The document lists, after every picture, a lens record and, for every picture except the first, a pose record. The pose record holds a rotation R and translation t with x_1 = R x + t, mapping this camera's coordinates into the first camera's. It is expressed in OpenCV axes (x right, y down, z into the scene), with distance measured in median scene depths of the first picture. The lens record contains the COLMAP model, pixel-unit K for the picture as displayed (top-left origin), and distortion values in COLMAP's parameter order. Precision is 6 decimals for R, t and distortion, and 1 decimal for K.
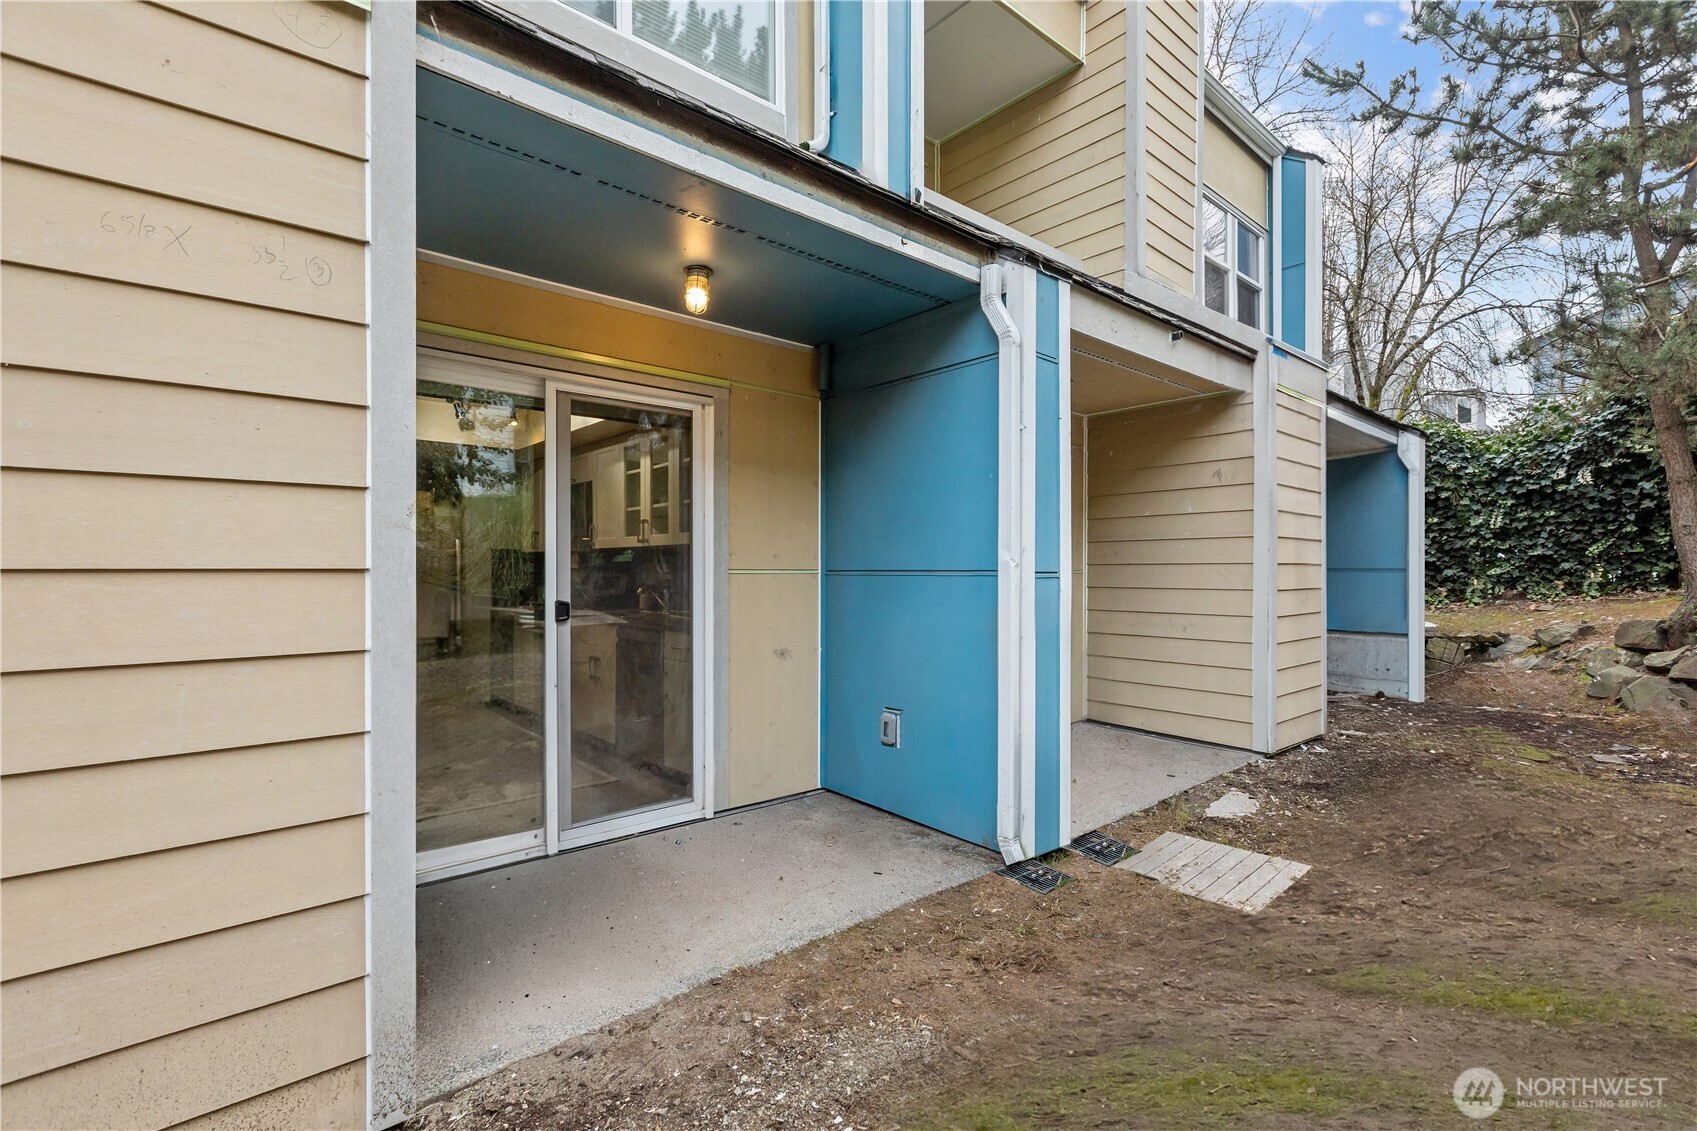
lens RADIAL K [[759.6, 0, 840.4], [0, 759.6, 570.1], [0, 0, 1]] dist [0.005757, -0.003443]
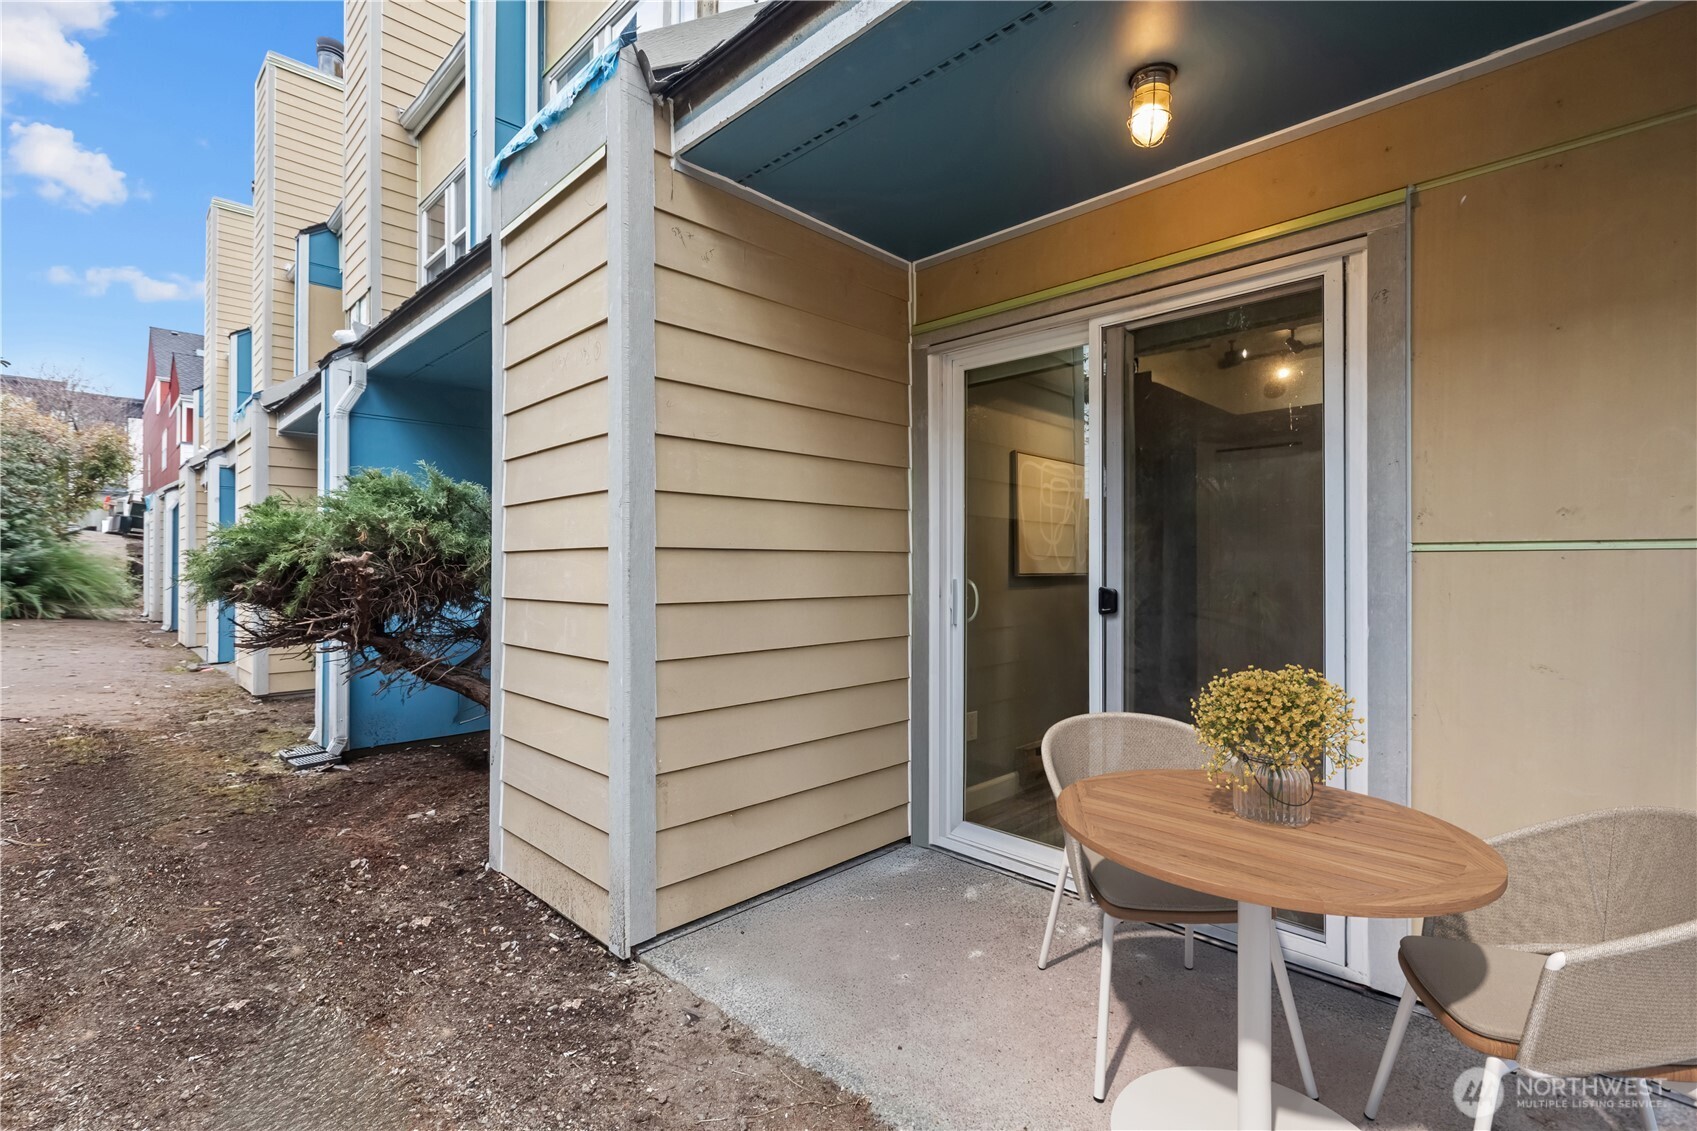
lens RADIAL K [[759.6, 0, 840.9], [0, 759.6, 561.8], [0, 0, 1]] dist [0.005757, -0.003443]
pose [[0.075105, -0.005801, -0.997159, 0.406907], [0.001525, 0.999983, -0.005703, 0.016359], [0.997174, -0.001092, 0.075113, 0.654199]]
